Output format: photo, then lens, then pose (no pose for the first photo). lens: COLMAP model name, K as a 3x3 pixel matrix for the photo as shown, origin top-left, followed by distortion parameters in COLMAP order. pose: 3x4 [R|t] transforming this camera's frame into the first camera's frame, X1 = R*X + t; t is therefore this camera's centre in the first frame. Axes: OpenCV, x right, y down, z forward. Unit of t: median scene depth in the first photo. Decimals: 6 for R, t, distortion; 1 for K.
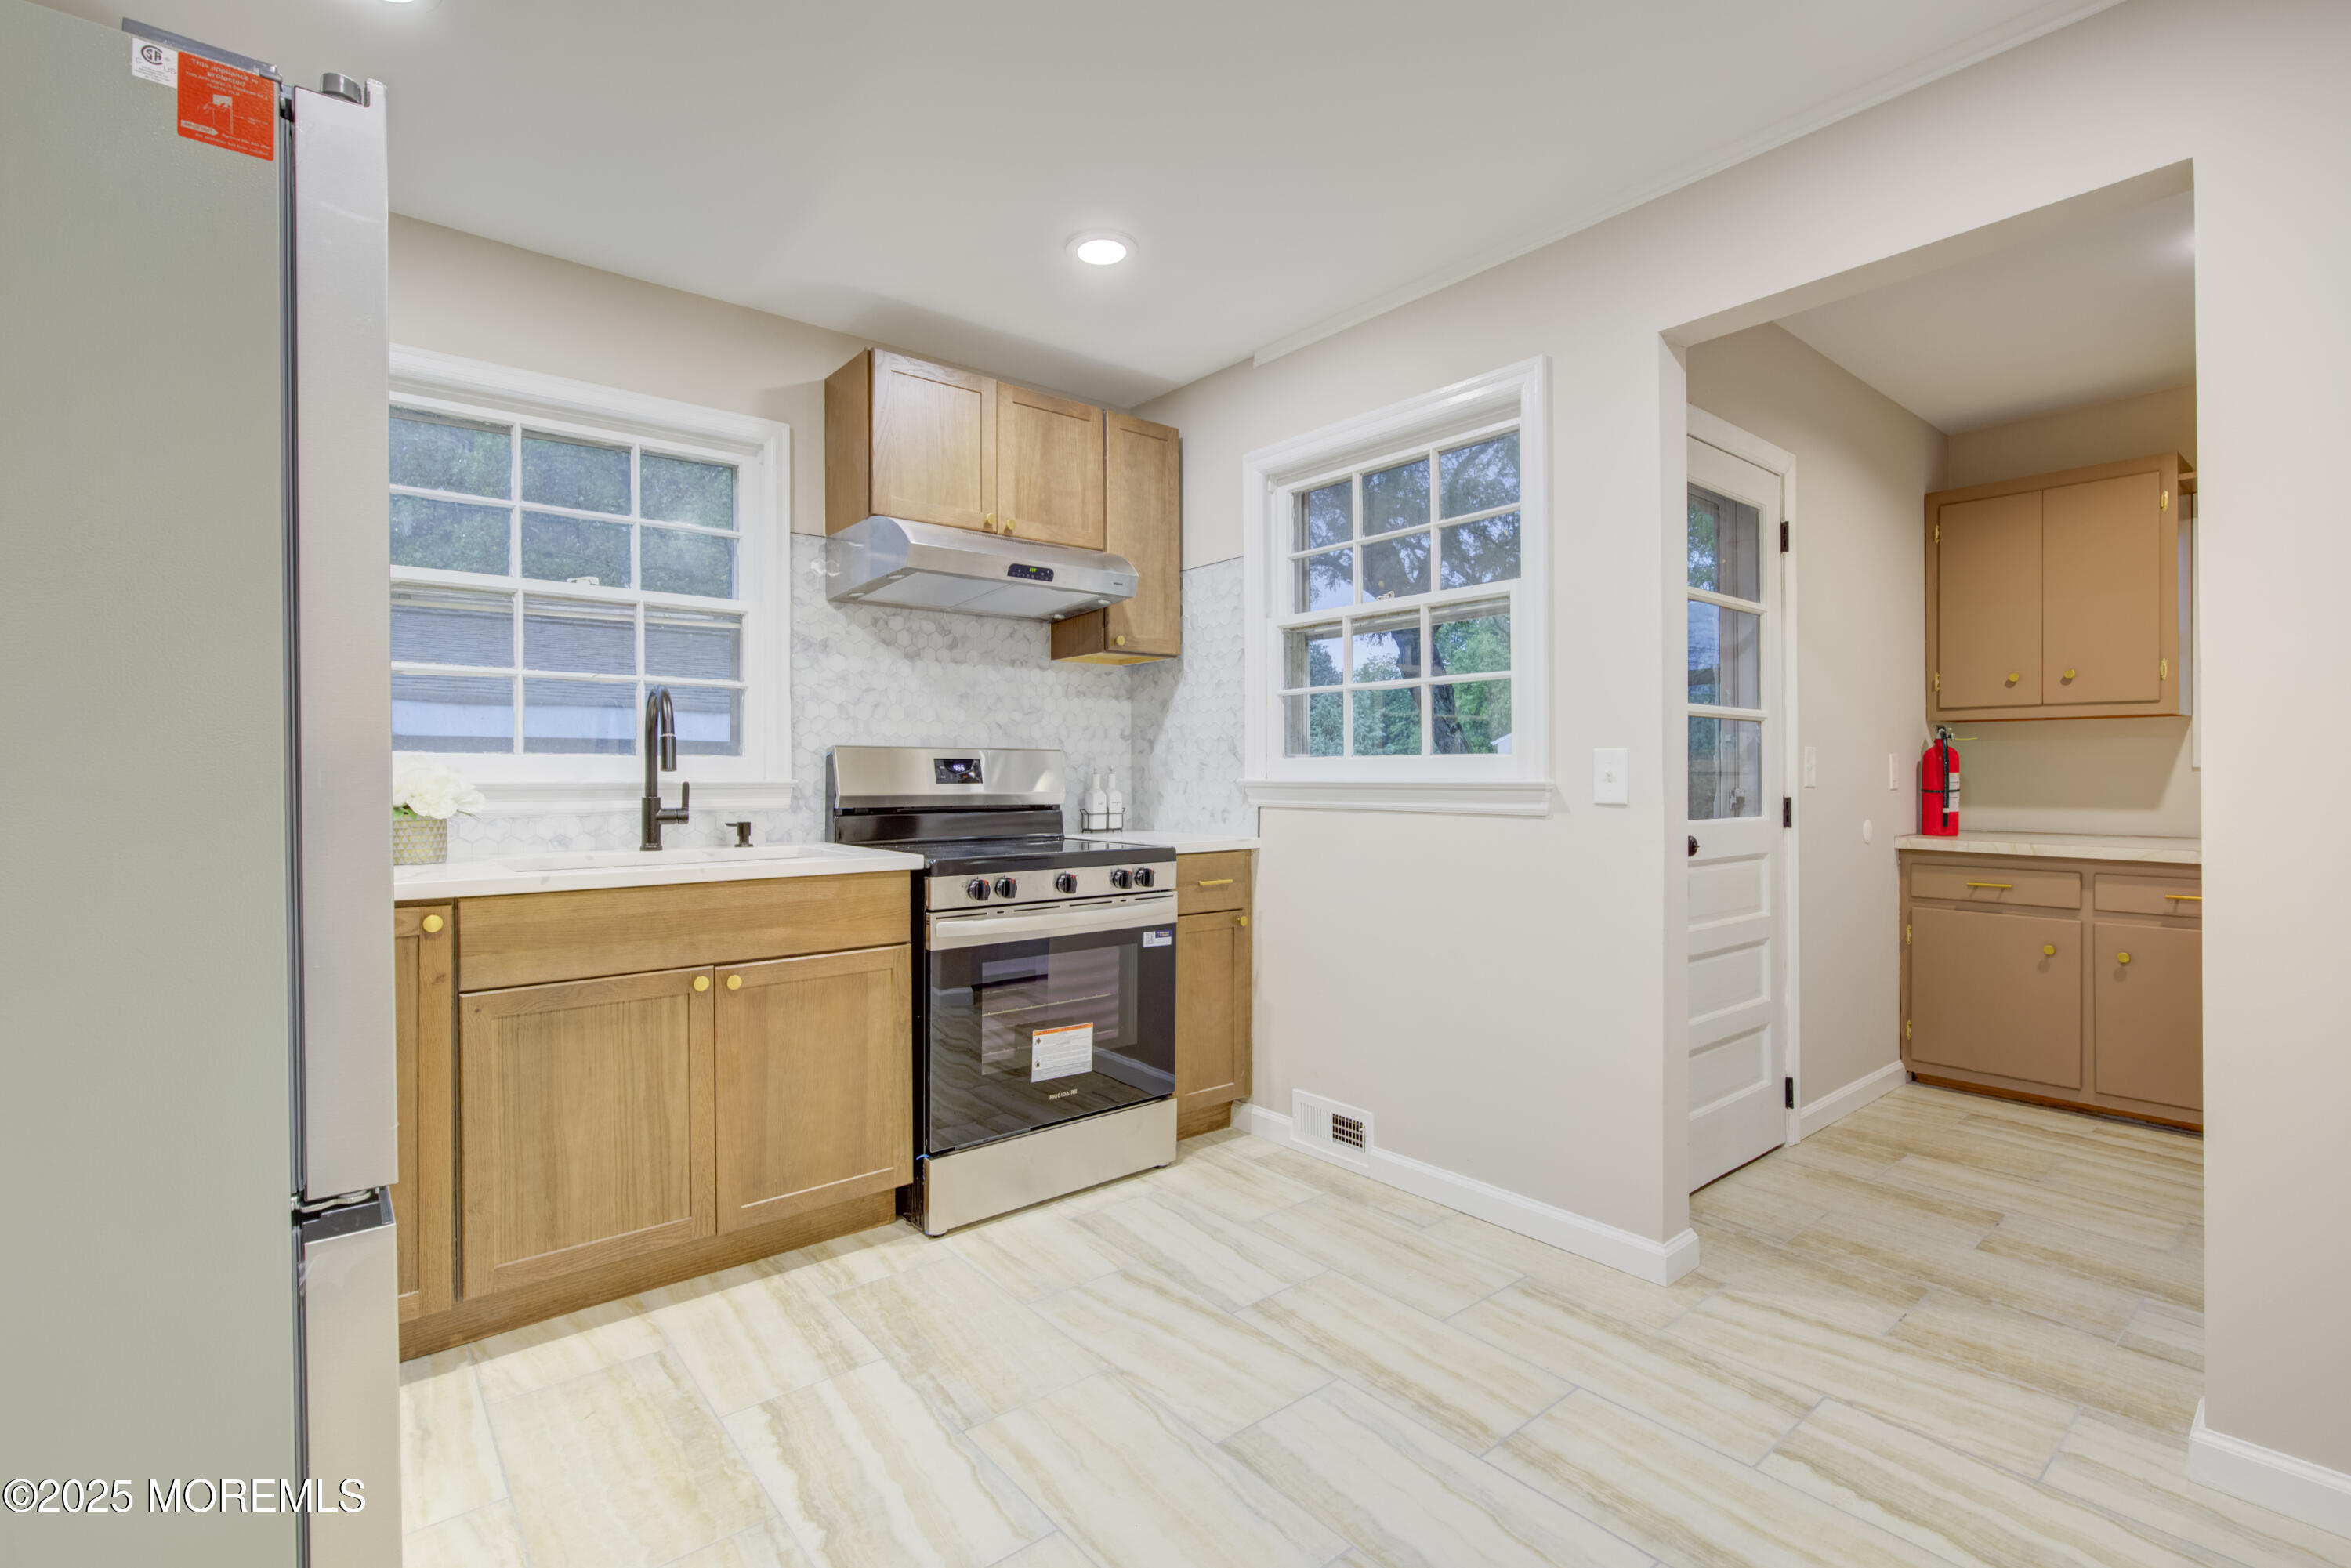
lens RADIAL K [[1063.9, 0, 1173.9], [0, 1063.9, 773.6], [0, 0, 1]] dist [-0.005053, 0.000633]
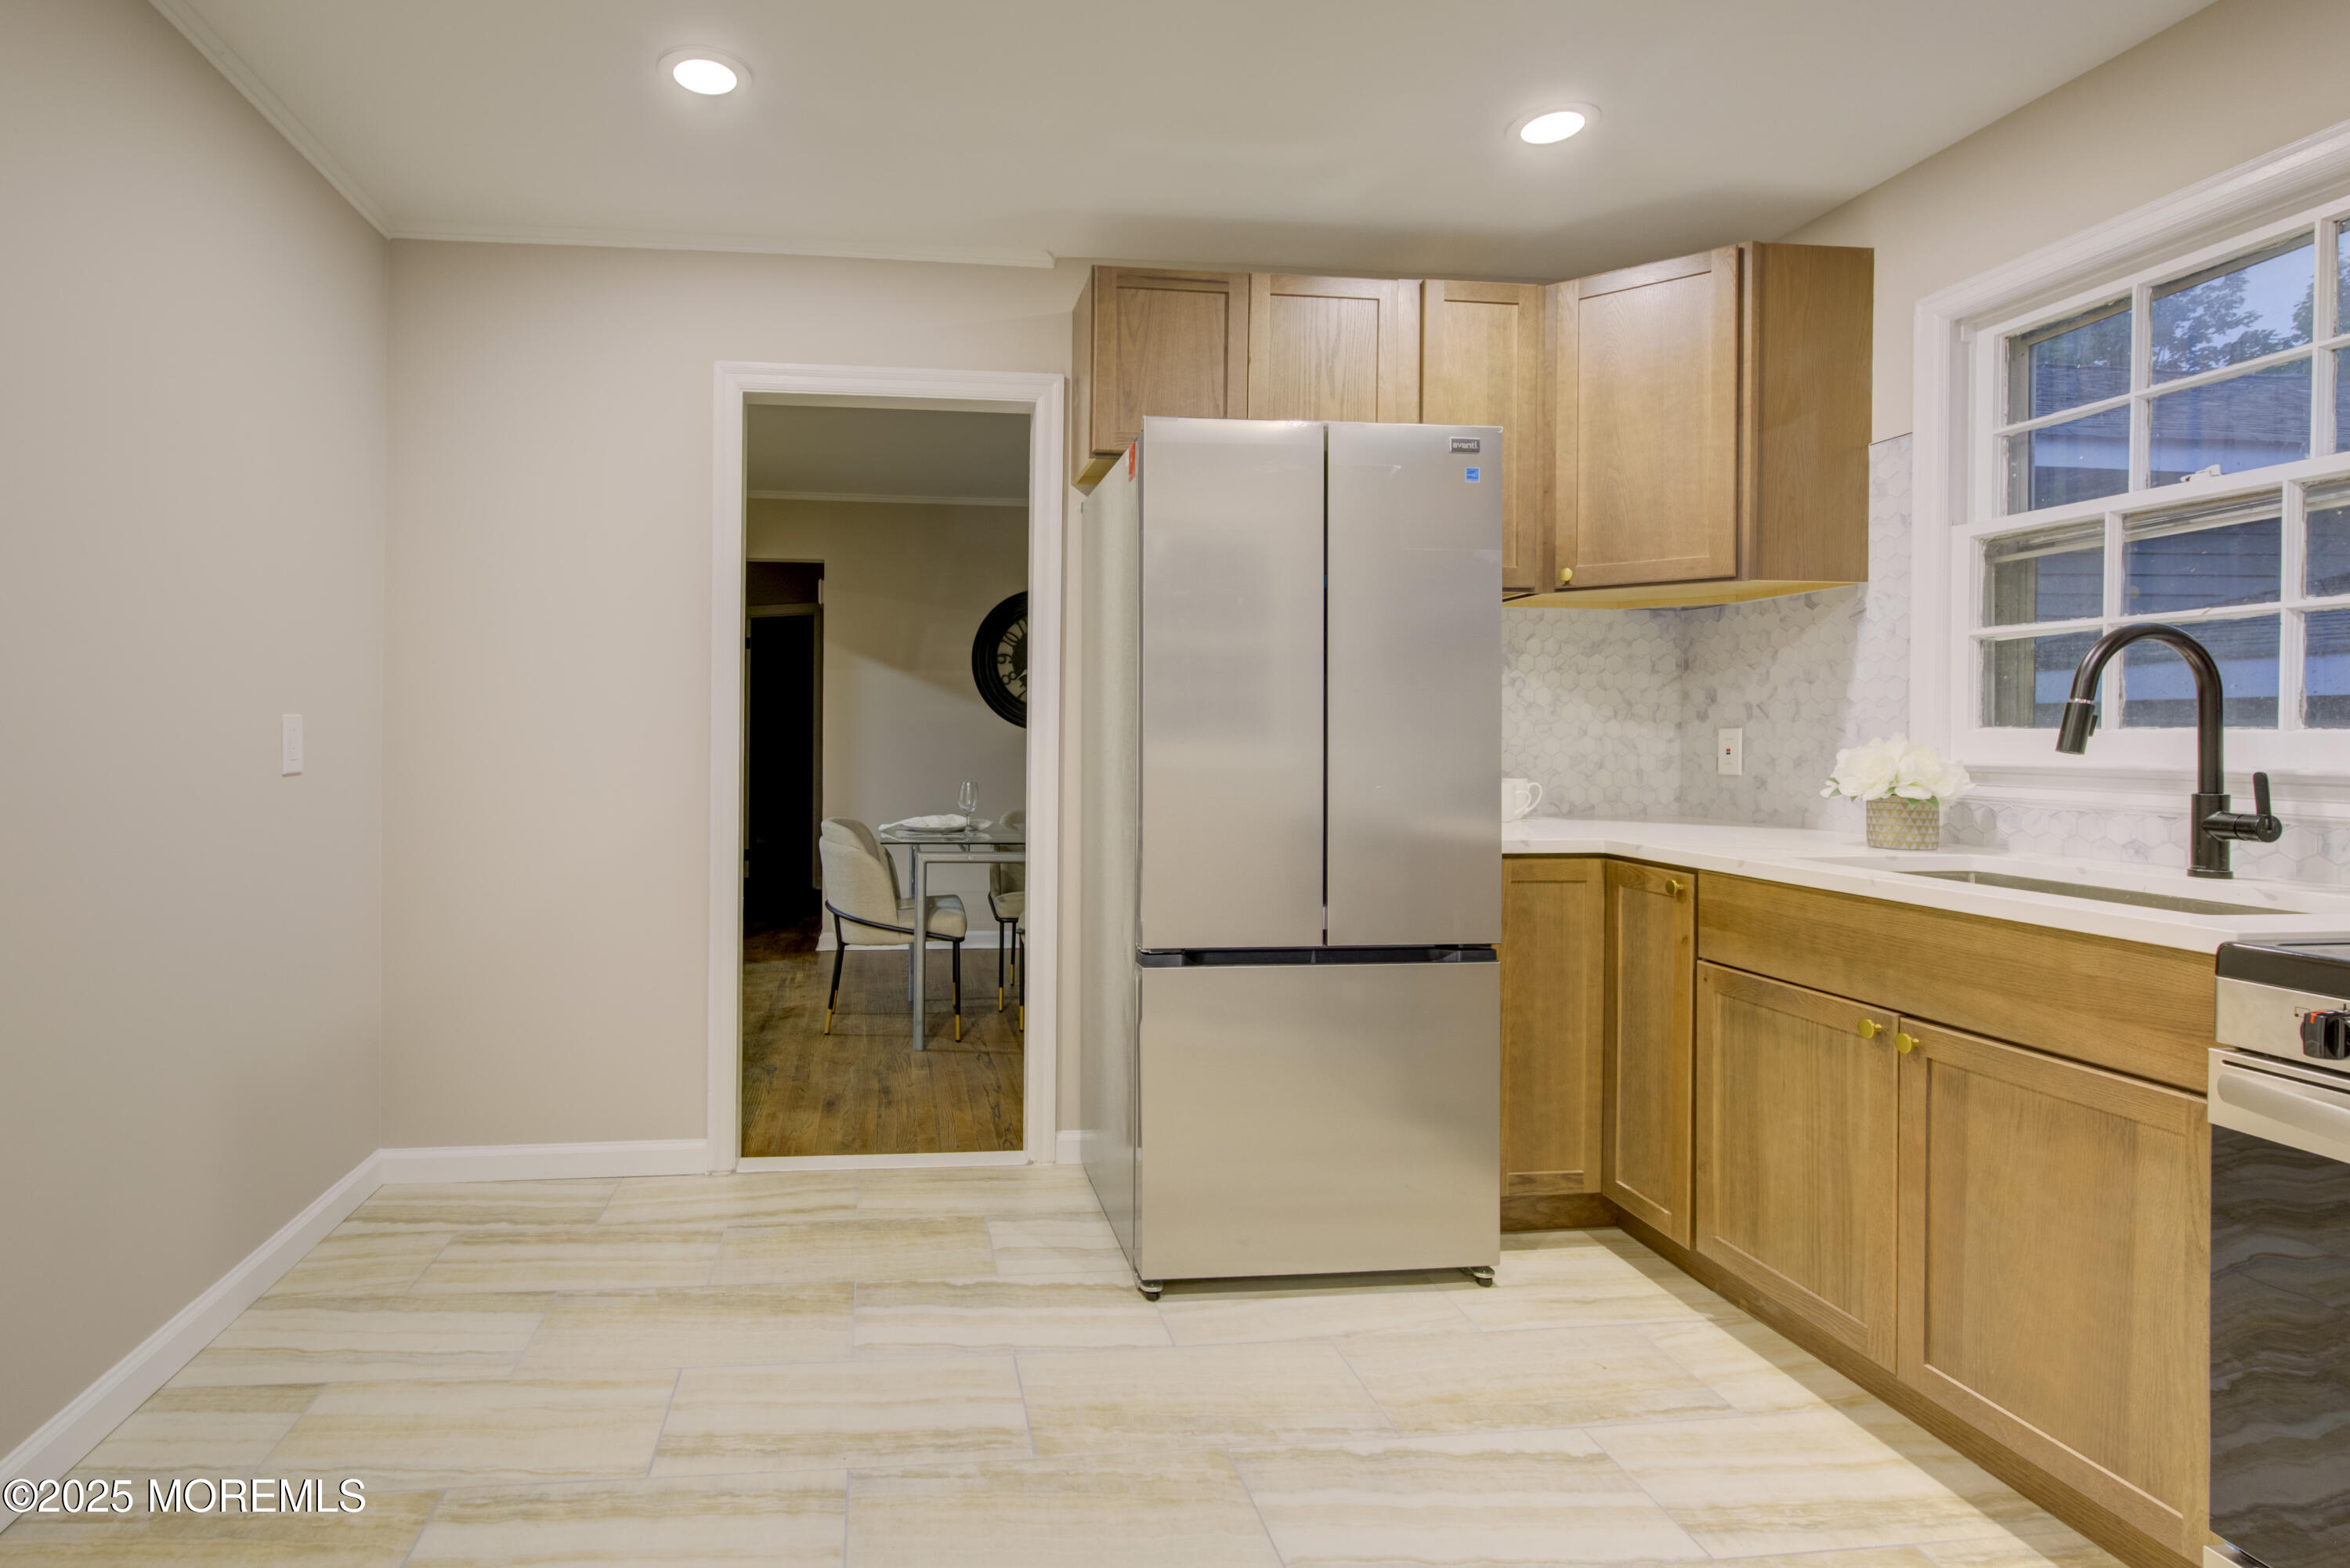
lens RADIAL K [[1152.7, 0, 1001.1], [0, 1152.7, 742.6], [0, 0, 1]] dist [-0.002448, -0.000187]
pose [[-0.550239, 0.004577, -0.834994, 0.491718], [-0.004569, 0.999953, 0.008493, -0.011561], [0.834995, 0.008488, -0.550193, 0.768021]]
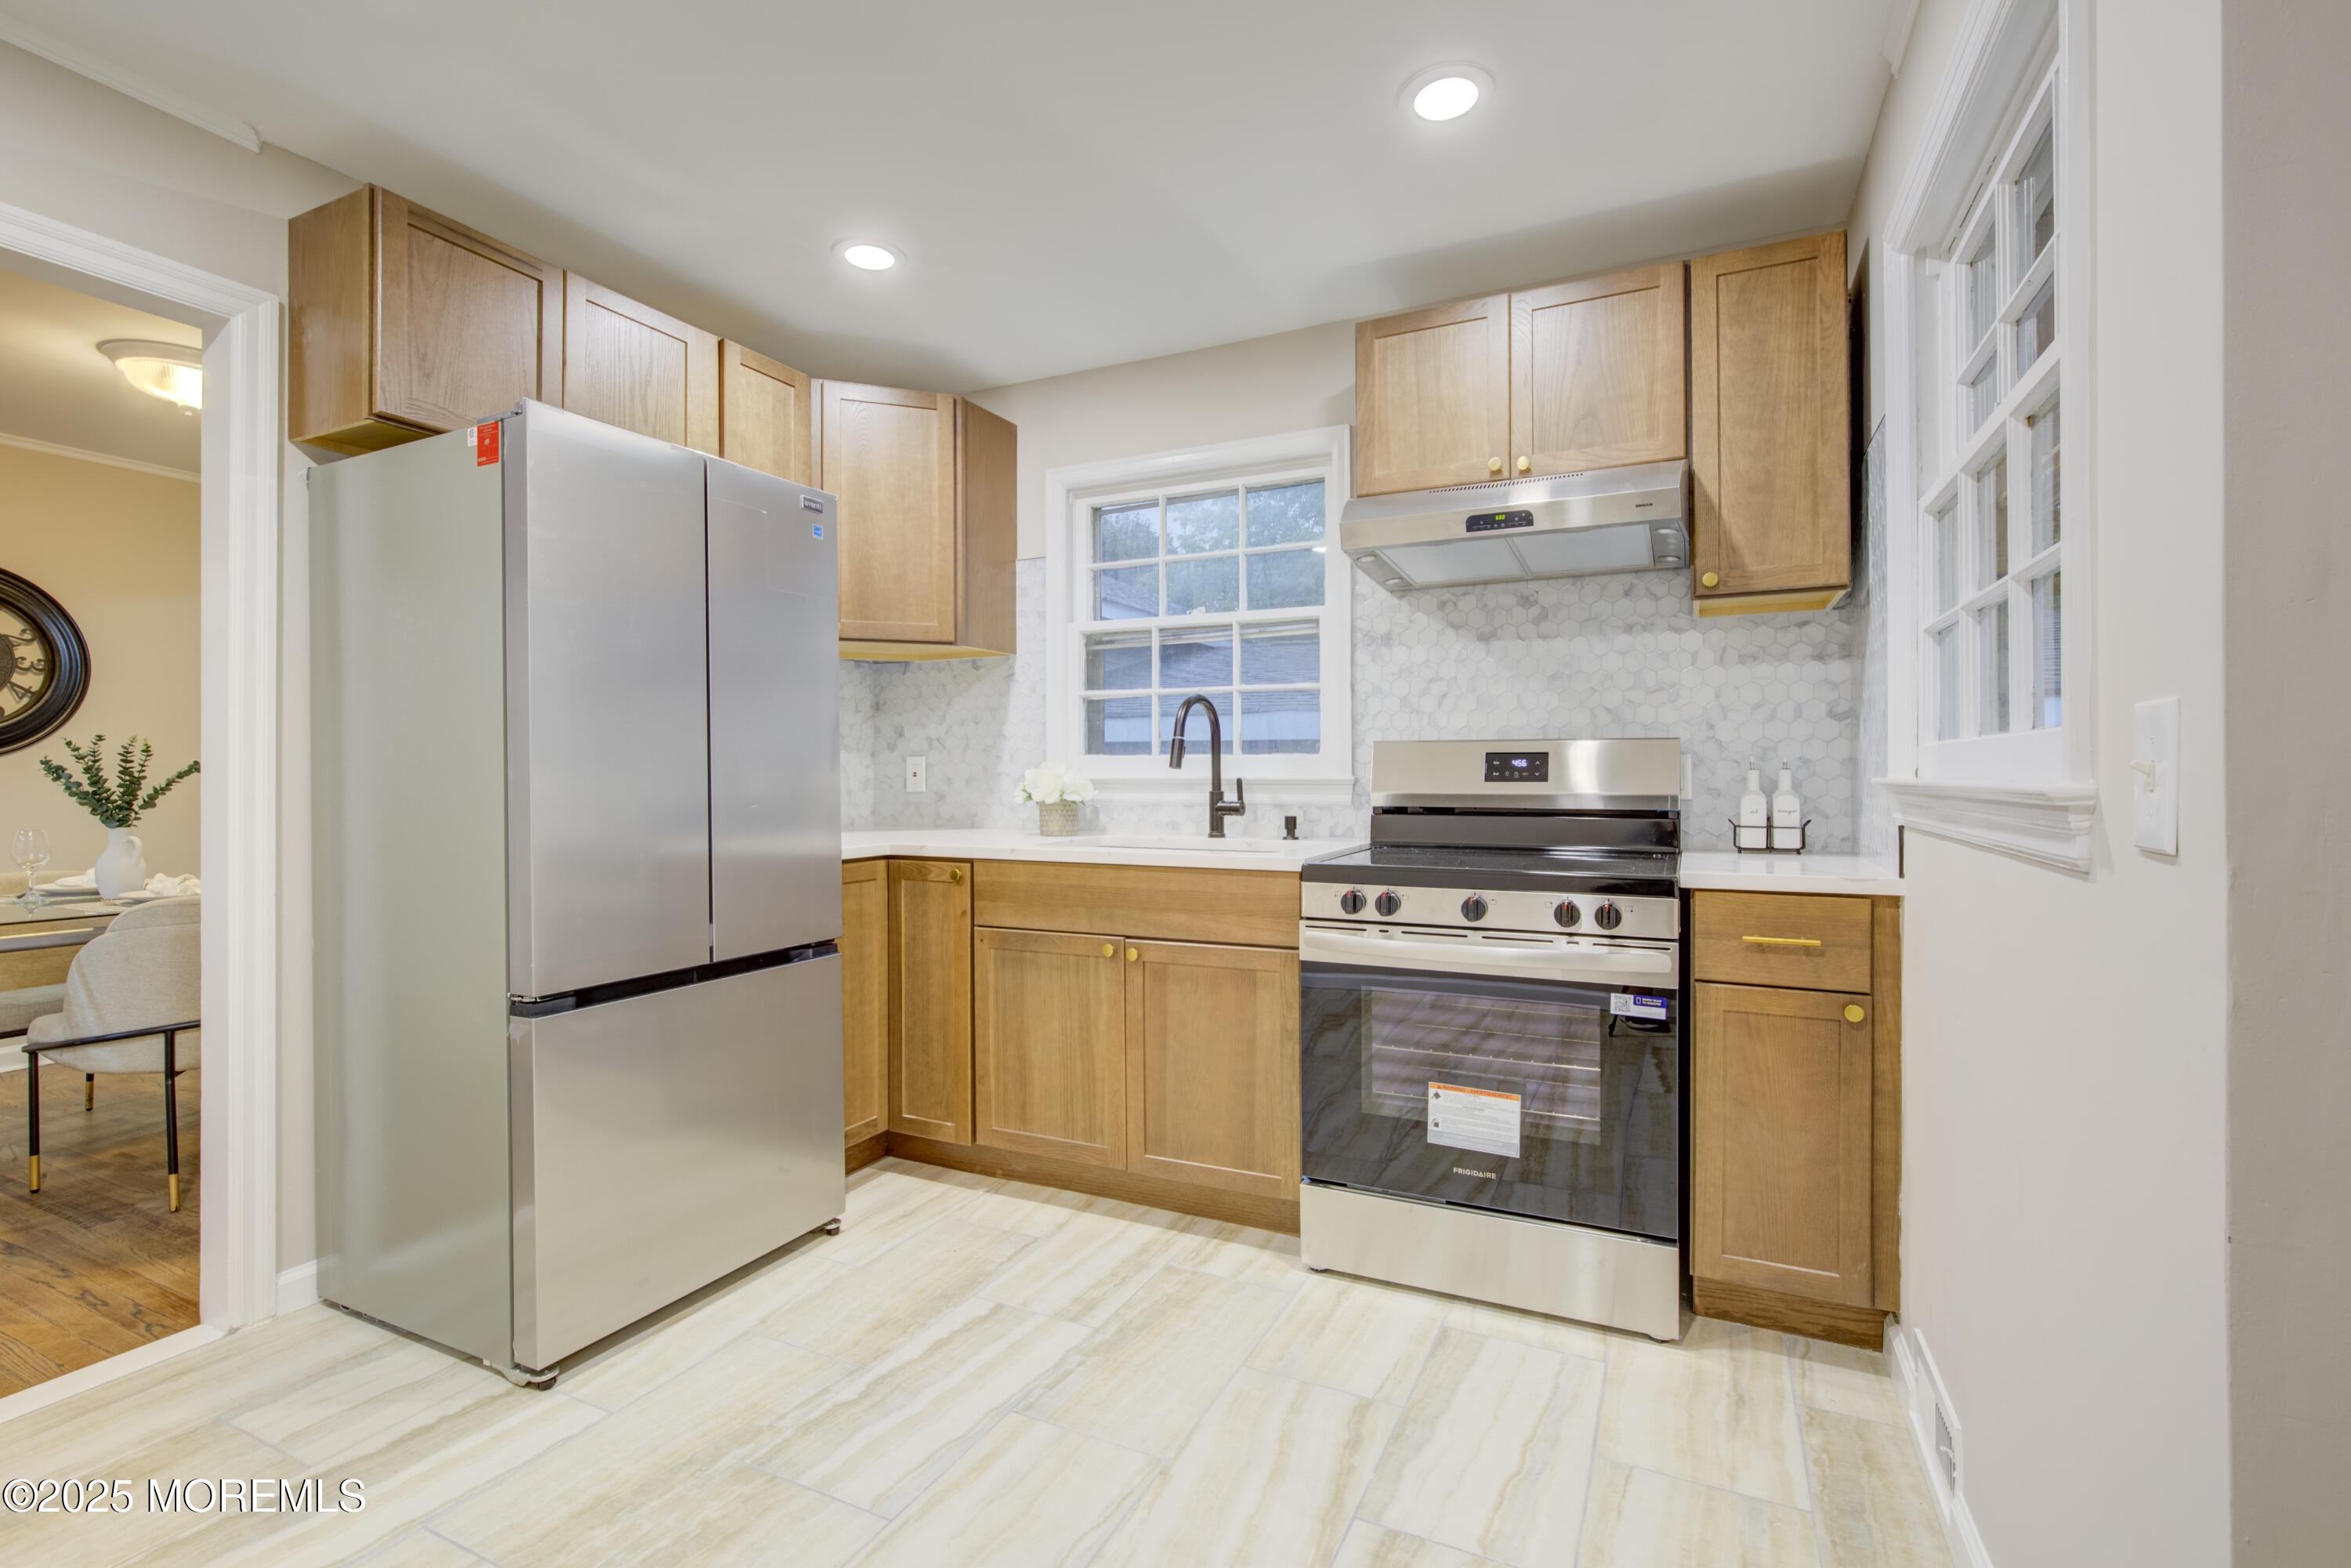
lens RADIAL K [[1054.3, 0, 1182.3], [0, 1054.3, 771.5], [0, 0, 1]] dist [-0.001915, 0.000782]
pose [[0.422360, -0.000086, -0.906428, 0.530513], [0.002711, 0.999996, 0.001168, -0.000468], [0.906424, -0.002951, 0.422358, 0.480347]]
